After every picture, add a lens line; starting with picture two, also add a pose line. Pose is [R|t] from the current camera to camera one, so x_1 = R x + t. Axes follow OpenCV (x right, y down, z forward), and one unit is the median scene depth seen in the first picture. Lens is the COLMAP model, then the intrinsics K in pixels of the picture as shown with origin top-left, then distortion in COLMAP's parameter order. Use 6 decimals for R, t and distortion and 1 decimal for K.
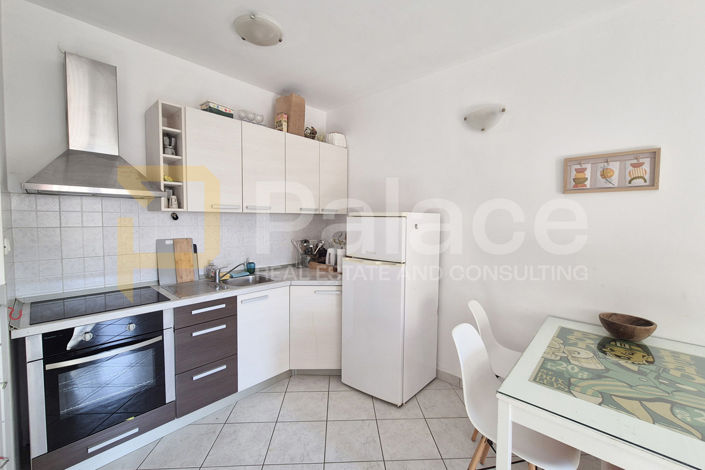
lens RADIAL K [[290.4, 0, 352.2], [0, 290.4, 233.4], [0, 0, 1]] dist [0.000533, -0.000453]
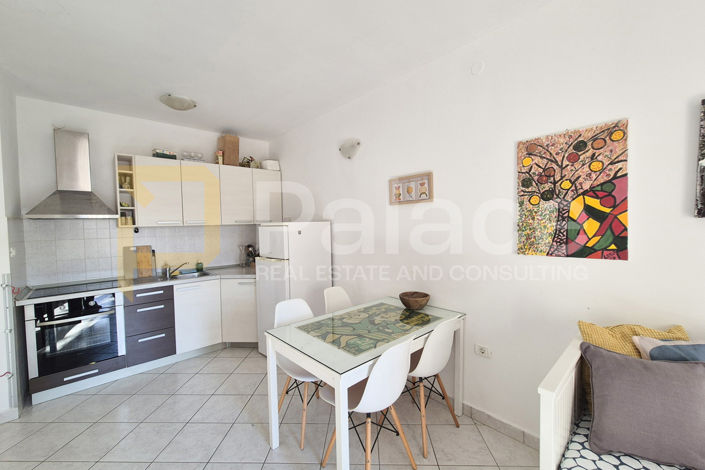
lens RADIAL K [[290.4, 0, 353.9], [0, 290.4, 234.0], [0, 0, 1]] dist [0.000533, -0.000453]
pose [[0.995034, -0.029685, -0.095006, 0.643749], [0.028033, 0.999433, -0.018675, 0.016893], [0.095506, 0.015919, 0.995302, -0.340979]]
